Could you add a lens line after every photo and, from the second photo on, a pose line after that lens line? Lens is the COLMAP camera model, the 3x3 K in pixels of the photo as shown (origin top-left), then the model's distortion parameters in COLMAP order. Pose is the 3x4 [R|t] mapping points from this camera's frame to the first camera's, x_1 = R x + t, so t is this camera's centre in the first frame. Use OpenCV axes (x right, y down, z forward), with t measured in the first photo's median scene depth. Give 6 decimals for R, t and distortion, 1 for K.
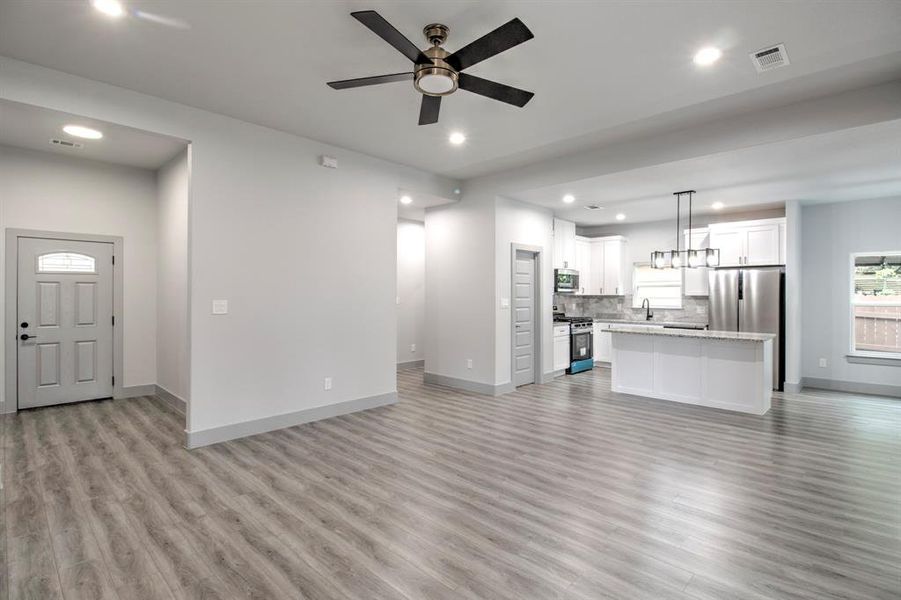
lens RADIAL K [[459.7, 0, 471.7], [0, 459.7, 296.3], [0, 0, 1]] dist [-0.003657, -0.001378]
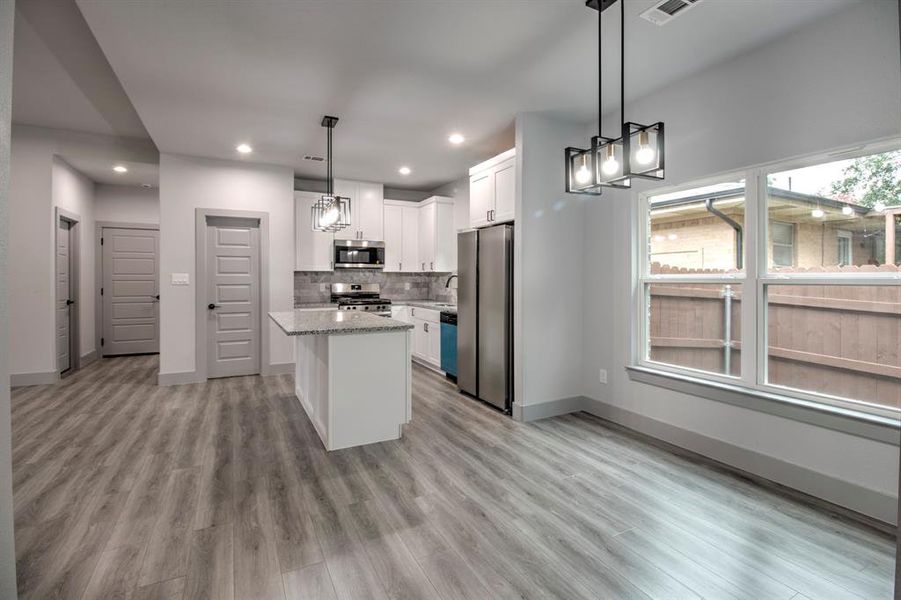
lens RADIAL K [[456.8, 0, 450.8], [0, 456.8, 280.7], [0, 0, 1]] dist [-0.001729, -0.000611]
pose [[0.938287, -0.000033, -0.345857, 1.056910], [-0.000623, 0.999998, -0.001784, 0.024056], [0.345856, 0.001889, 0.938286, 0.476753]]
